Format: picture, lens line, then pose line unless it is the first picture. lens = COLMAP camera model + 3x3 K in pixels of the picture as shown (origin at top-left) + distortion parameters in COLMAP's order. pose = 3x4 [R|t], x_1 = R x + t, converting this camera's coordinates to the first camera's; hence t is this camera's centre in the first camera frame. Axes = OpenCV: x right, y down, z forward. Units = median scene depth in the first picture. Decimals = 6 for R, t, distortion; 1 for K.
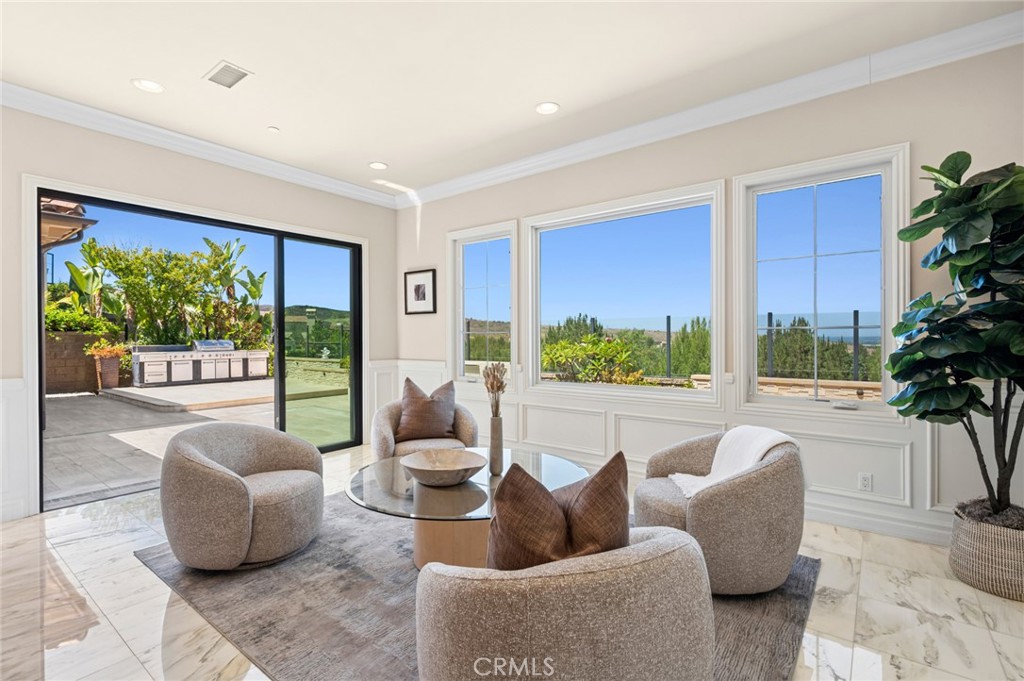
lens RADIAL K [[473.9, 0, 512.0], [0, 473.9, 336.6], [0, 0, 1]] dist [0.000097, 0.000532]
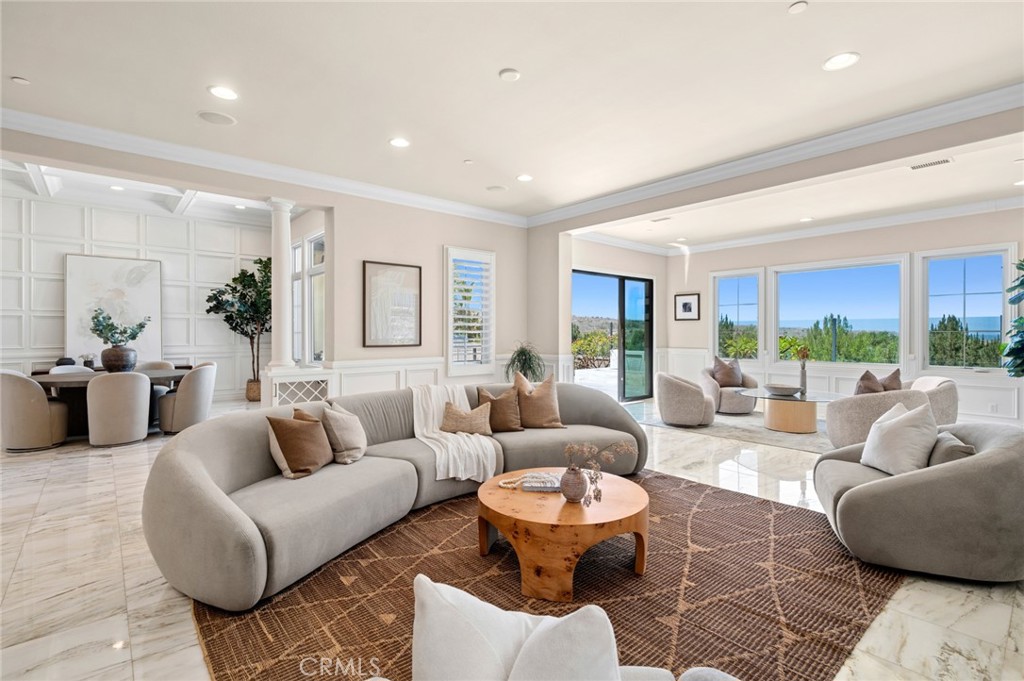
lens RADIAL K [[473.9, 0, 512.5], [0, 473.9, 332.7], [0, 0, 1]] dist [0.000097, 0.000532]
pose [[0.980653, 0.005014, -0.195689, -0.490113], [-0.004658, 0.999987, 0.002276, -0.005134], [0.195698, -0.001320, 0.980663, -0.781617]]
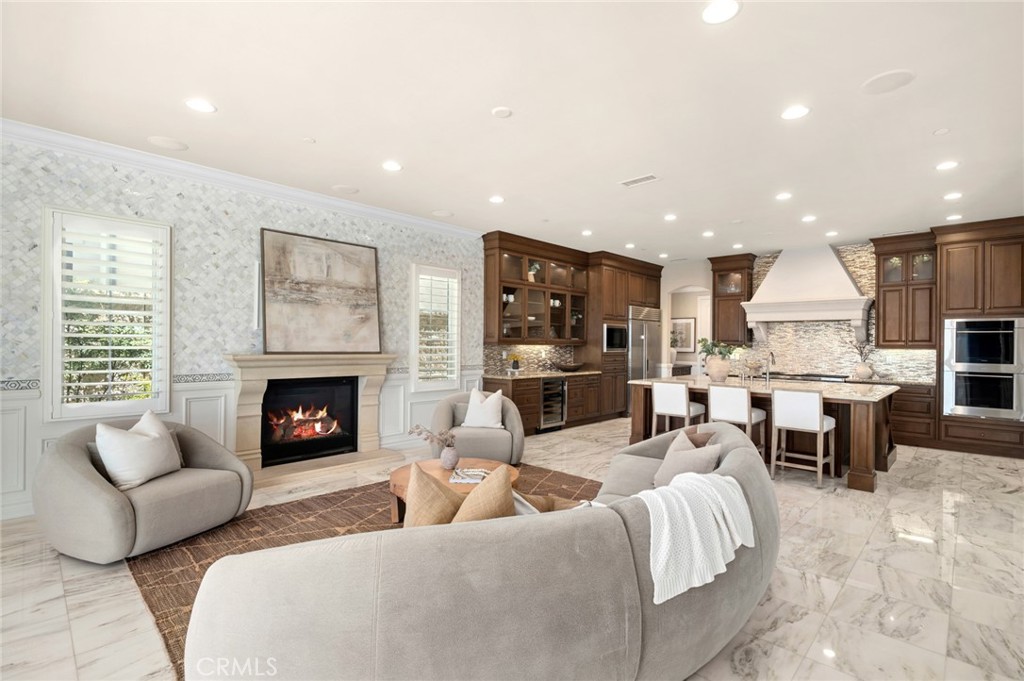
lens RADIAL K [[473.9, 0, 513.9], [0, 473.9, 343.4], [0, 0, 1]] dist [0.000097, 0.000532]
pose [[-0.994142, -0.004084, 0.108004, -0.691908], [-0.004621, 0.999978, -0.004727, -0.015259], [-0.107982, -0.005198, -0.994139, 0.393952]]
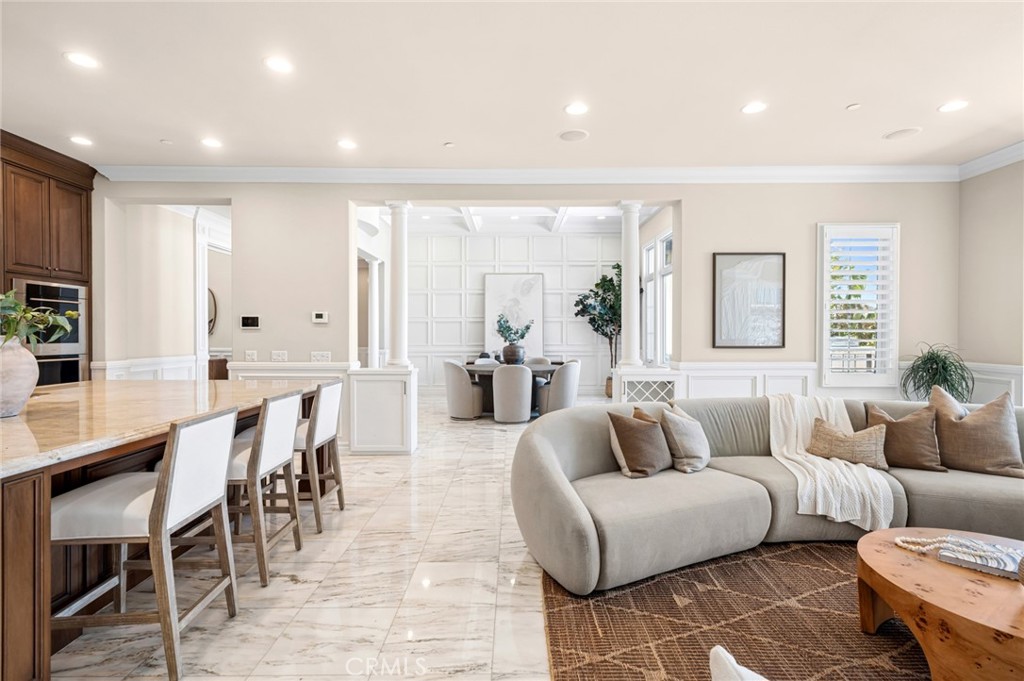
lens RADIAL K [[487.6, 0, 518.0], [0, 487.6, 339.5], [0, 0, 1]] dist [0.010791, -0.001317]
pose [[0.619367, 0.012356, -0.785004, -0.488864], [-0.002839, 0.999905, 0.013499, 0.000978], [0.785096, -0.006132, 0.619344, -0.741524]]
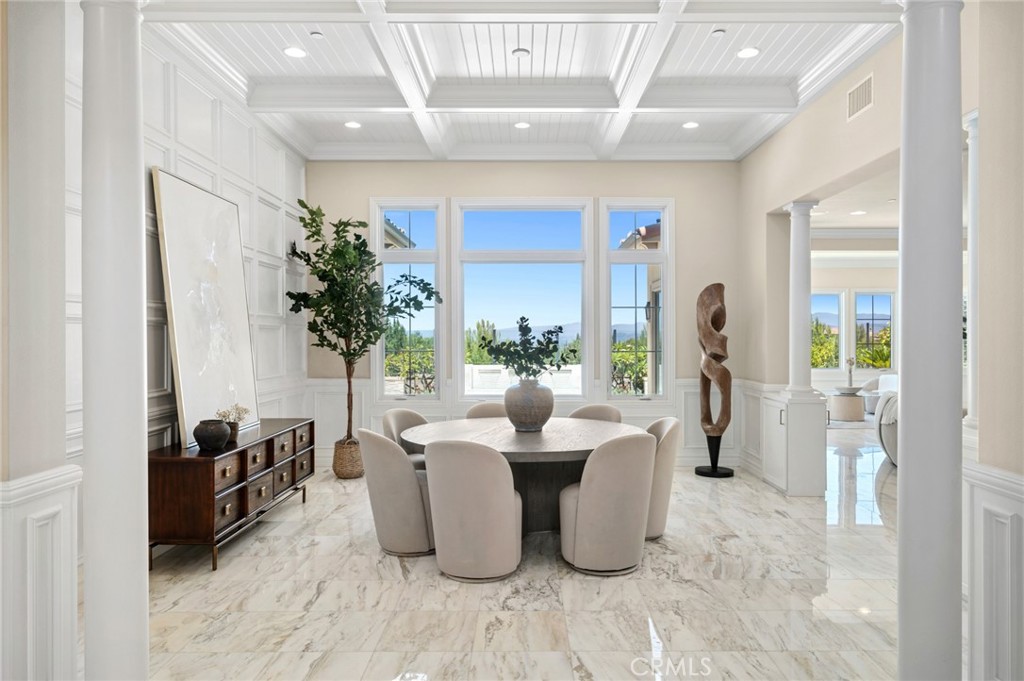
lens RADIAL K [[655.3, 0, 513.0], [0, 655.3, 339.2], [0, 0, 1]] dist [-0.009261, -0.000374]
pose [[0.795365, 0.001957, 0.606128, -2.203209], [-0.002155, 0.999998, -0.000402, -0.027820], [-0.606127, -0.000986, 0.795367, -0.541933]]
